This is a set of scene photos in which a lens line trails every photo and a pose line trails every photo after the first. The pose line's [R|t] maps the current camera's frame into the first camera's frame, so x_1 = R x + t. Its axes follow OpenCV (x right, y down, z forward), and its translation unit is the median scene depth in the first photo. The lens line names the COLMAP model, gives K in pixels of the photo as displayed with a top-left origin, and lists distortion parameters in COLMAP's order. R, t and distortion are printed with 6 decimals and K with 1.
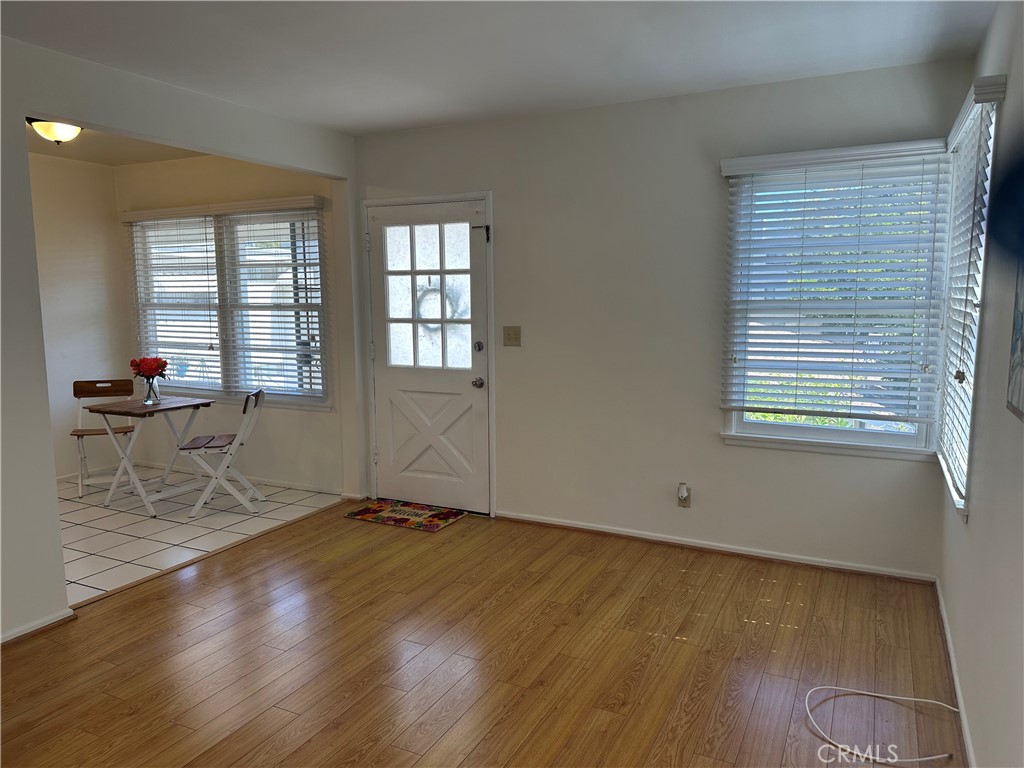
lens RADIAL K [[719.4, 0, 514.8], [0, 719.4, 383.1], [0, 0, 1]] dist [0.060255, -0.074369]
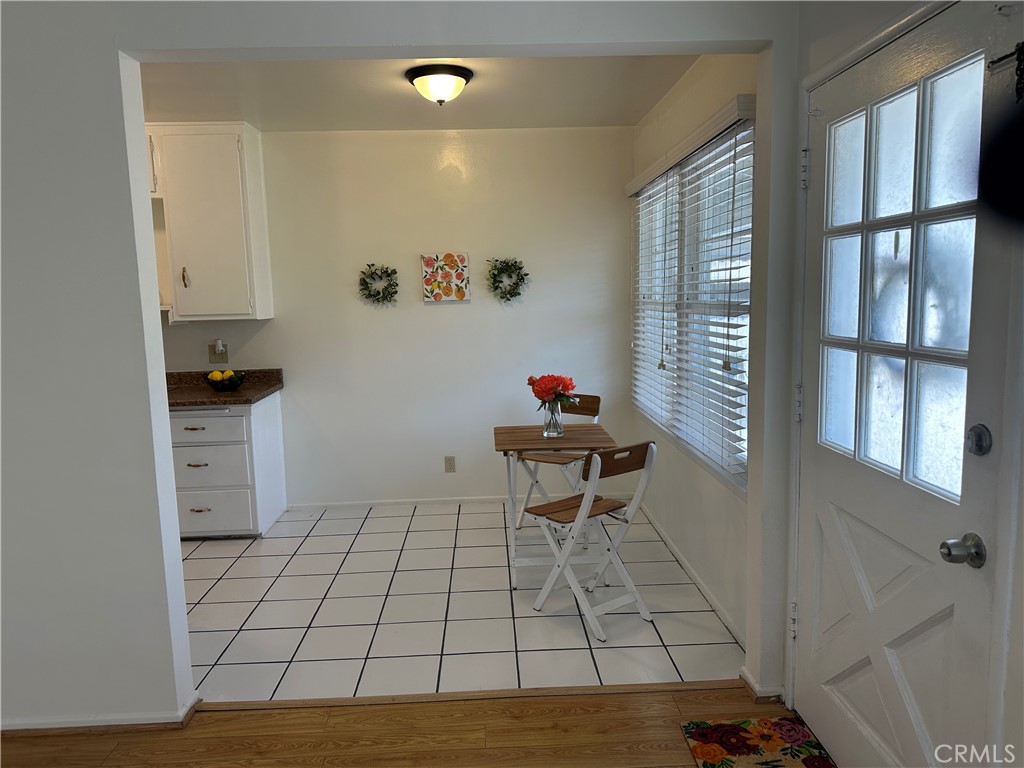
lens RADIAL K [[719.4, 0, 514.0], [0, 719.4, 386.6], [0, 0, 1]] dist [0.060255, -0.074369]
pose [[0.472562, 0.106879, -0.874793, 0.127523], [-0.077270, 0.993821, 0.079680, -0.081299], [0.877904, 0.029941, 0.477900, 0.633700]]
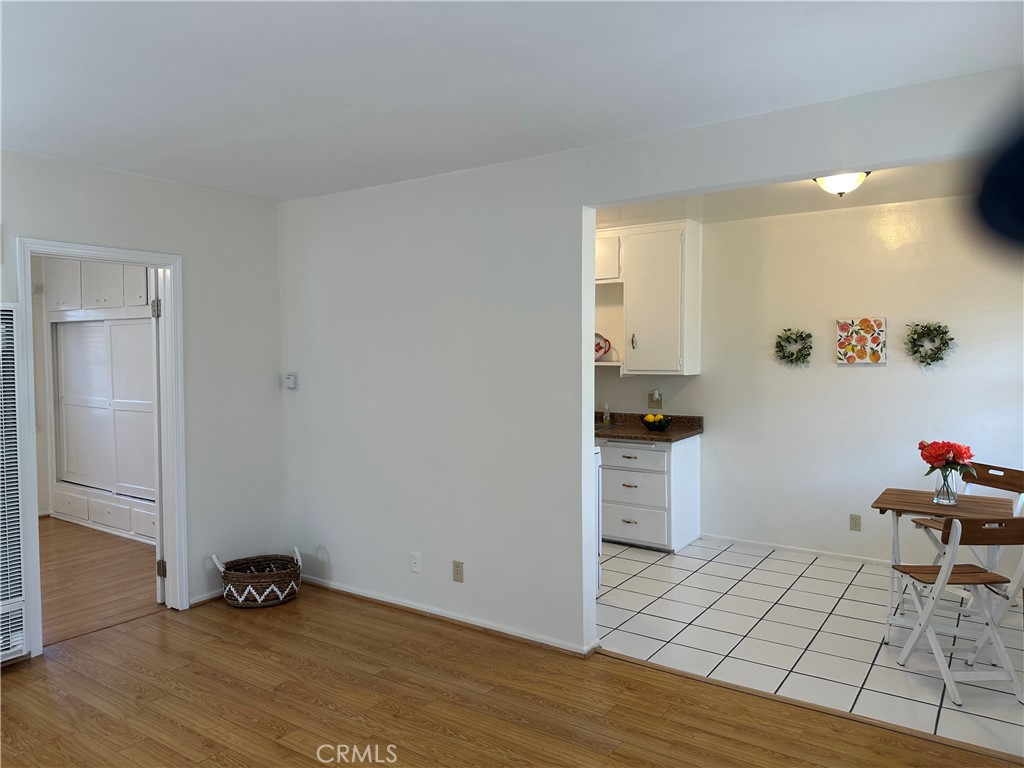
lens RADIAL K [[719.4, 0, 499.0], [0, 719.4, 380.8], [0, 0, 1]] dist [0.060255, -0.074369]
pose [[-0.162803, 0.047242, -0.985527, 0.320571], [-0.103273, 0.992551, 0.064639, -0.101523], [0.981239, 0.112302, -0.156711, 0.678566]]
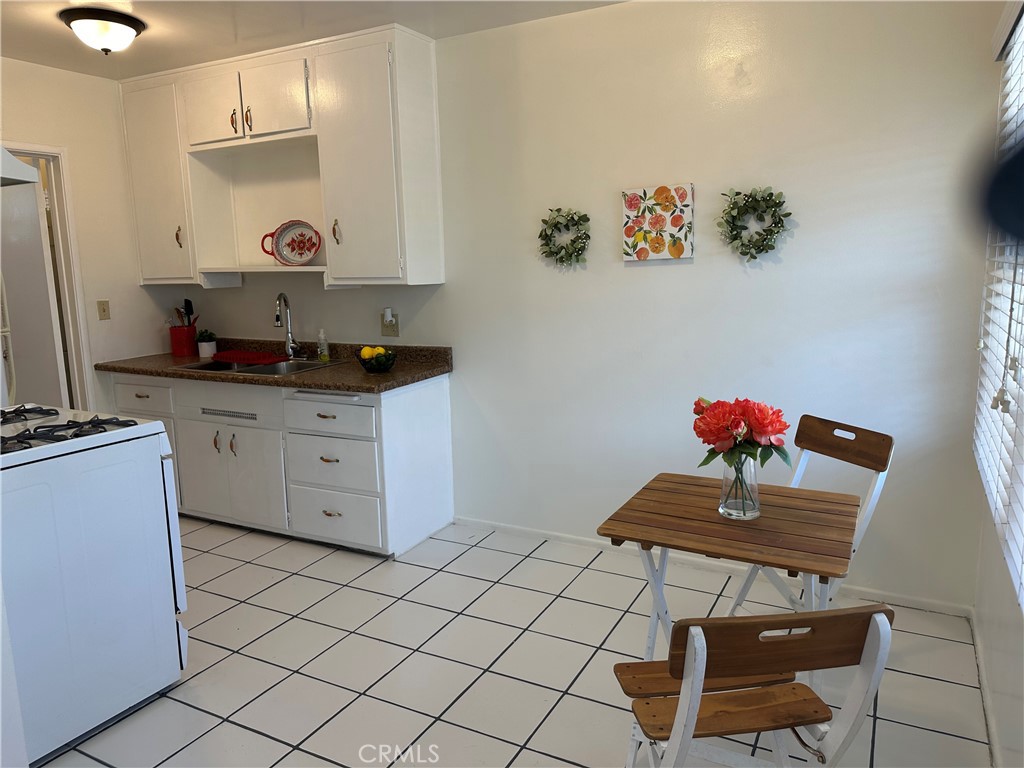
lens RADIAL K [[719.4, 0, 503.9], [0, 719.4, 383.7], [0, 0, 1]] dist [0.060255, -0.074369]
pose [[-0.048468, 0.169902, -0.984268, -0.121368], [-0.086144, 0.981044, 0.173587, -0.103809], [0.995103, 0.093202, -0.032913, 0.915145]]
